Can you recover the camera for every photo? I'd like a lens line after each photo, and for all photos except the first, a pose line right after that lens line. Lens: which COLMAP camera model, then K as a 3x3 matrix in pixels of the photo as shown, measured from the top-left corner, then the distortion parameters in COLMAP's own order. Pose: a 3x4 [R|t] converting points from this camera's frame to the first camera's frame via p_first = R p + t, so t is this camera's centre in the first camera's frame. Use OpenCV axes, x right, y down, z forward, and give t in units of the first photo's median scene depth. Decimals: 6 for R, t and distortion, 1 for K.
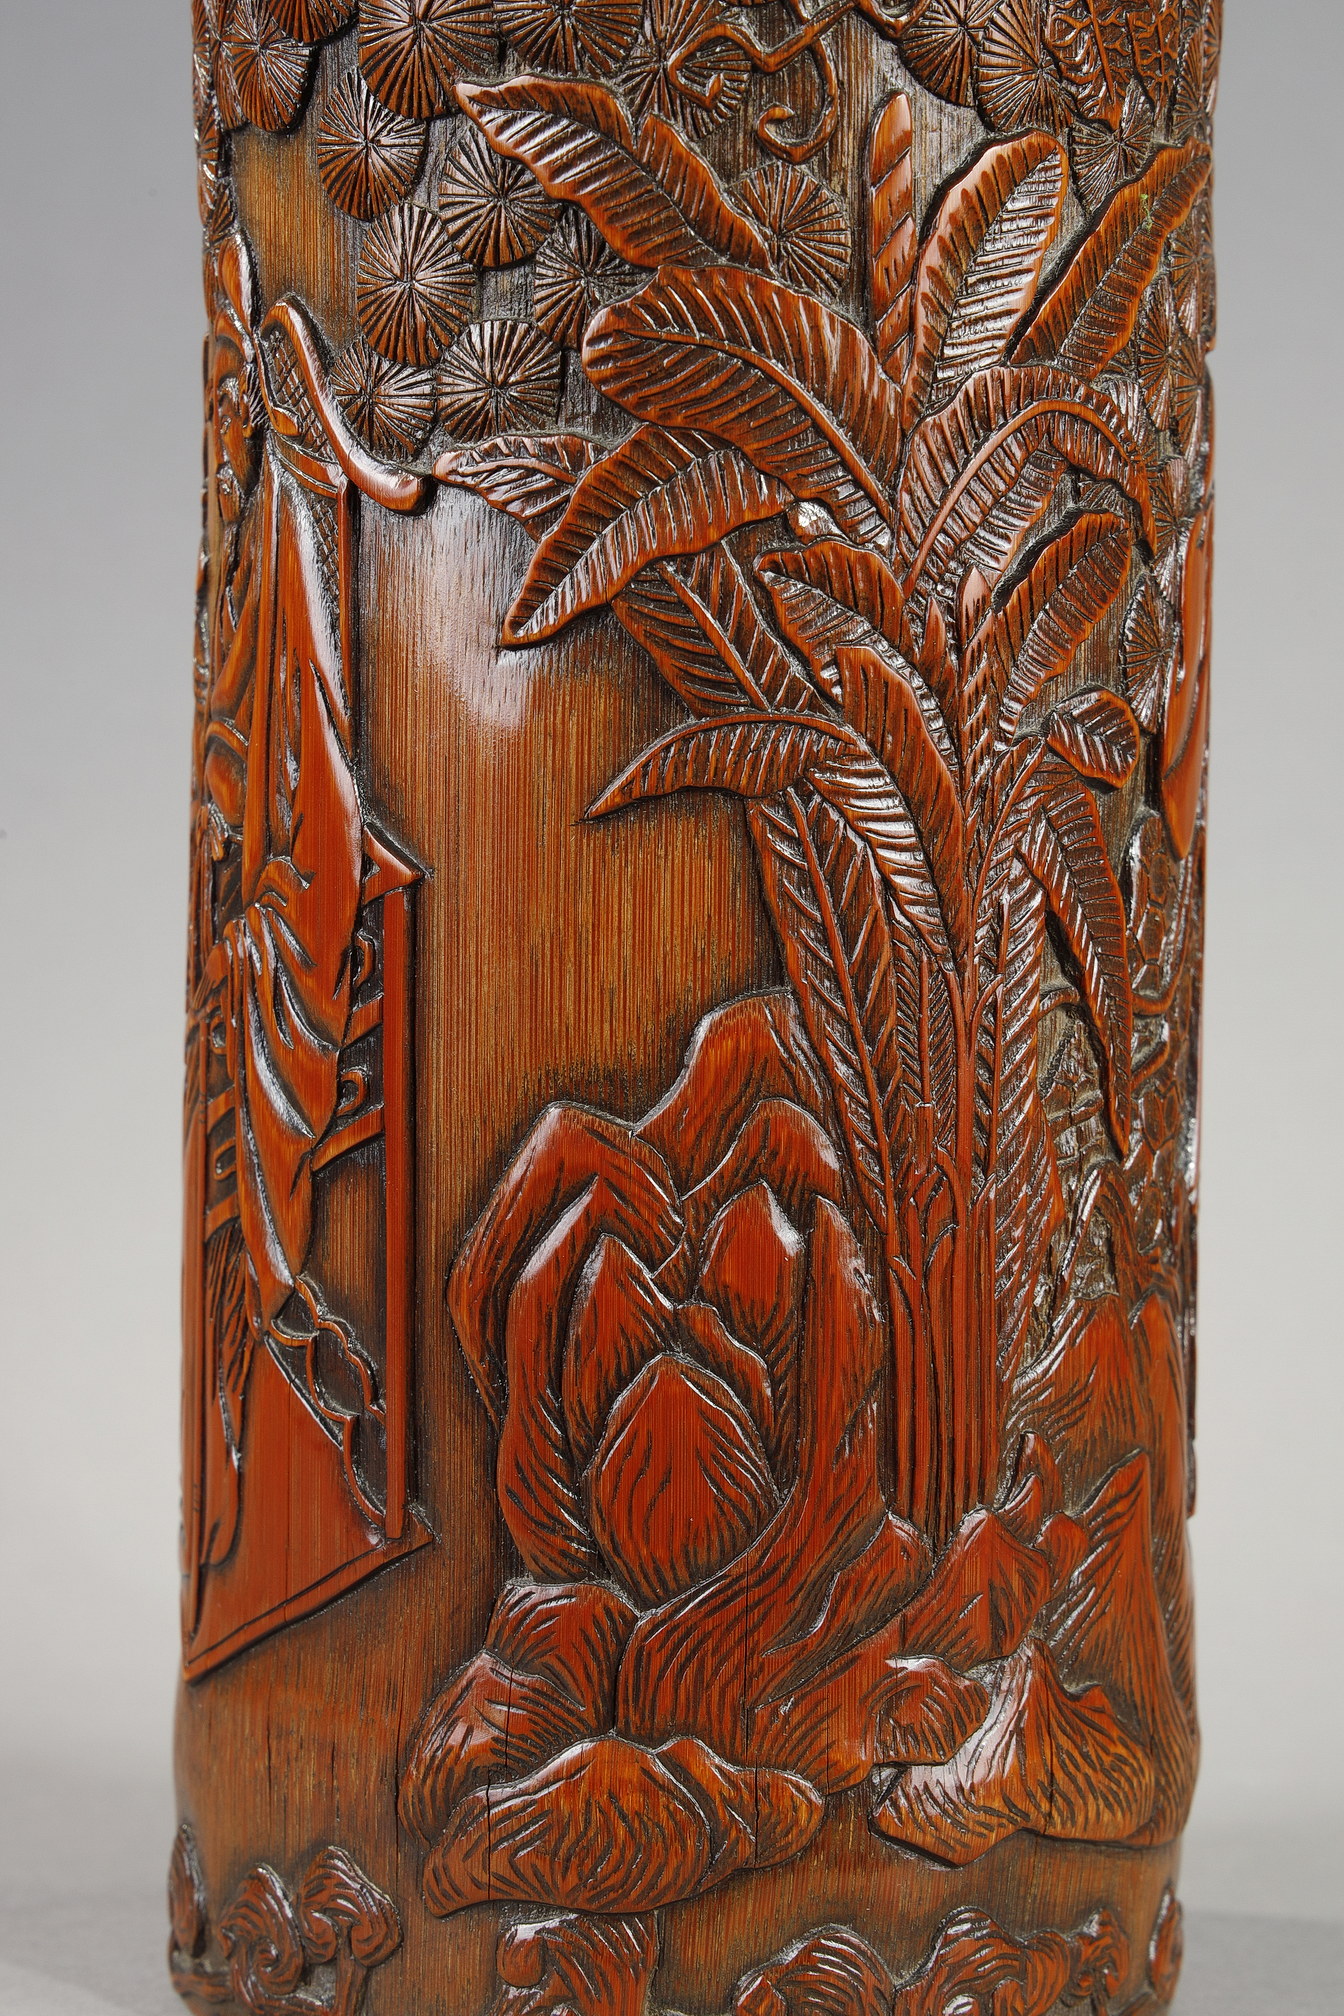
lens RADIAL K [[7946.8, 0, 661.7], [0, 7946.8, 1013.1], [0, 0, 1]] dist [-0.017678, 0.000000]
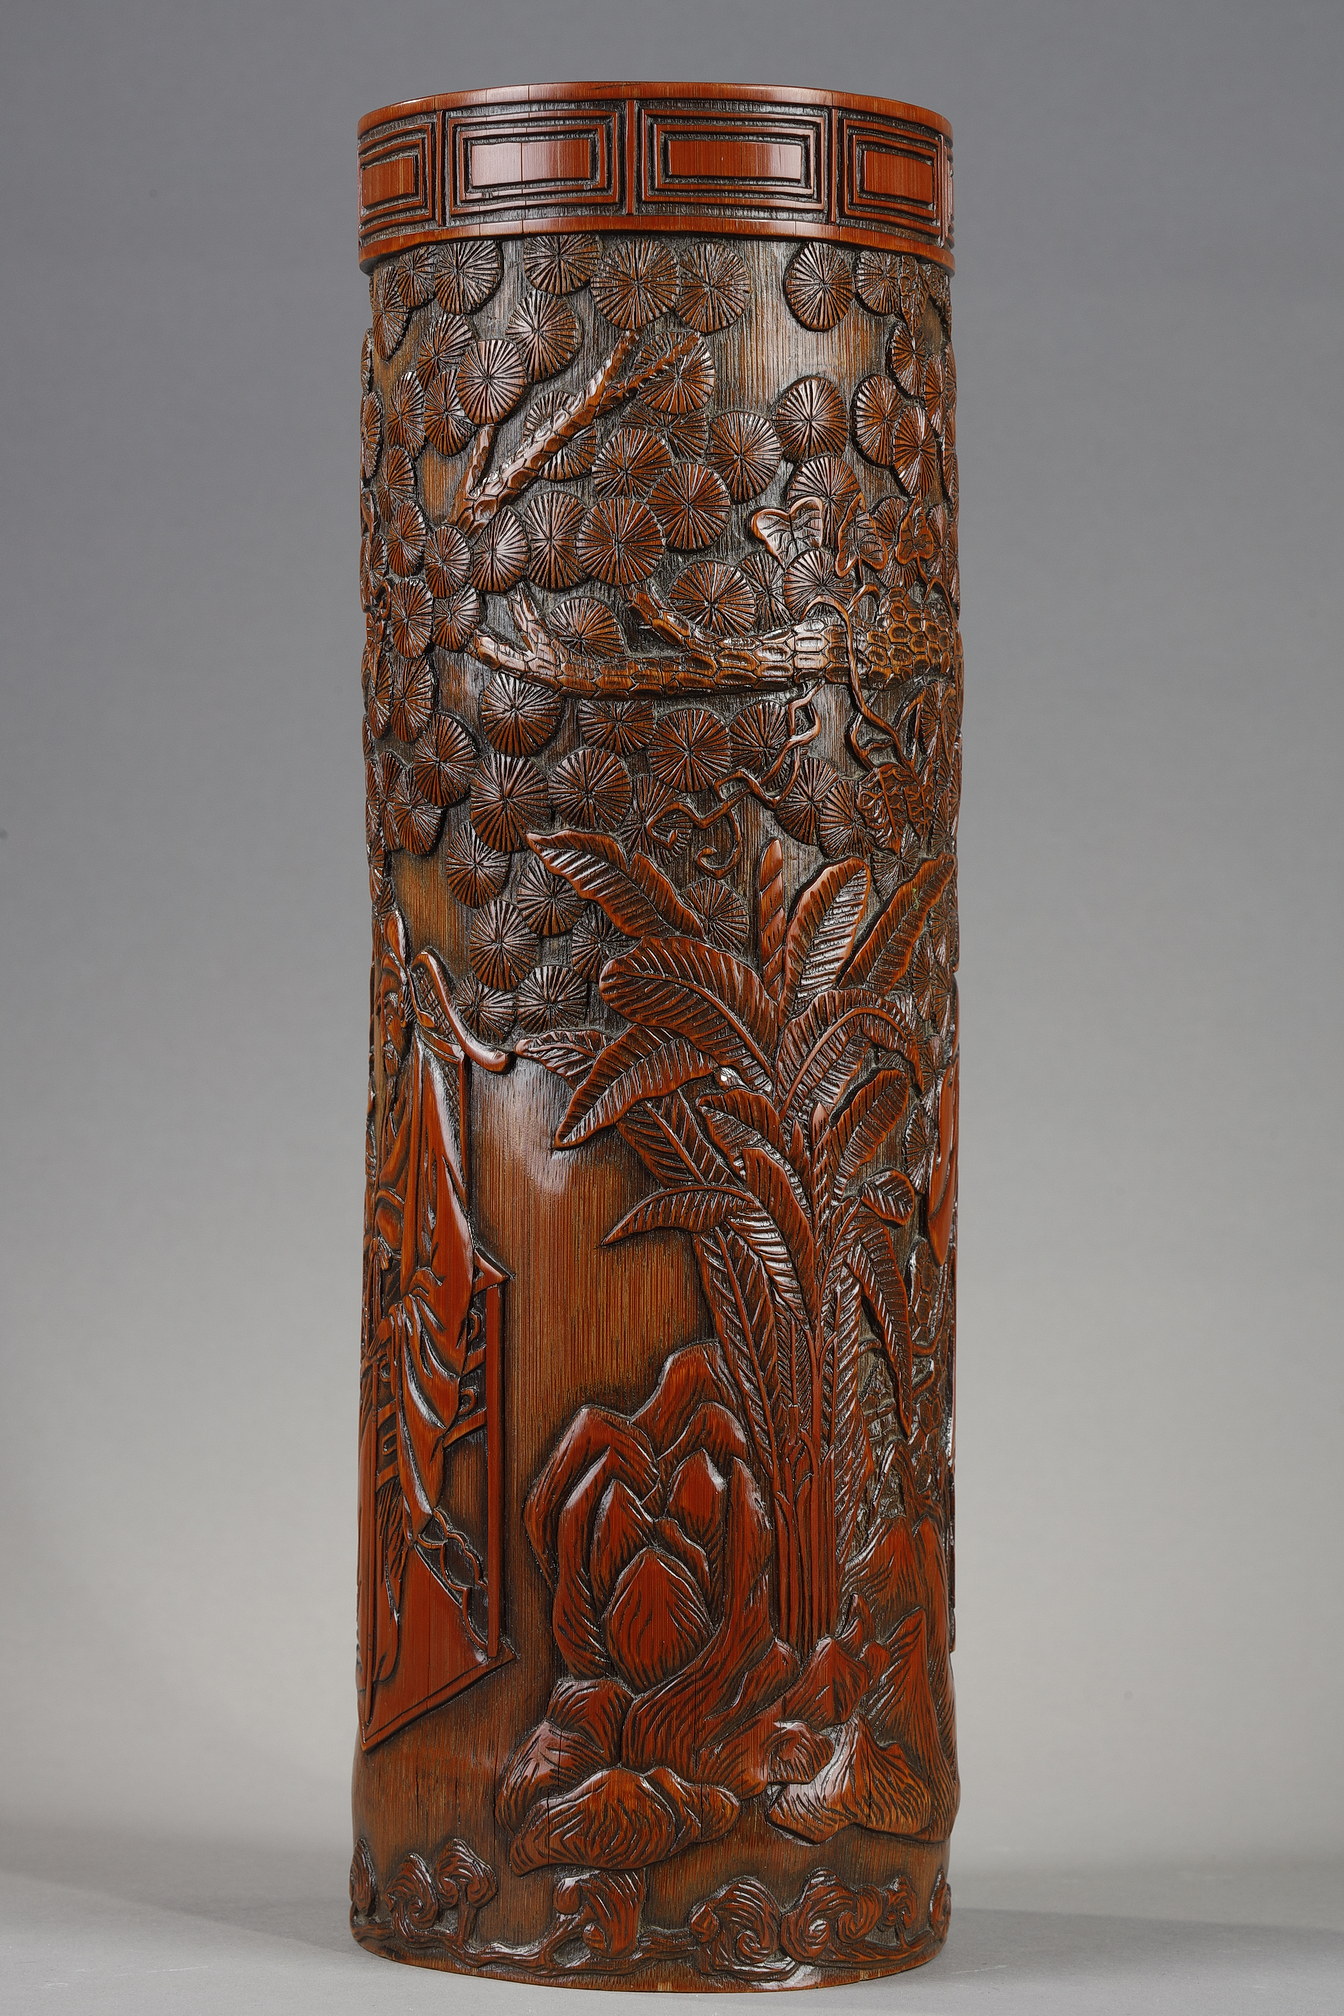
lens RADIAL K [[7946.8, 0, 663.8], [0, 7946.8, 999.9], [0, 0, 1]] dist [-0.017678, 0.000000]
pose [[0.999829, -0.006274, 0.017401, -0.025723], [0.007177, 0.998606, -0.052297, 0.013486], [-0.017049, 0.052413, 0.998480, -0.759937]]
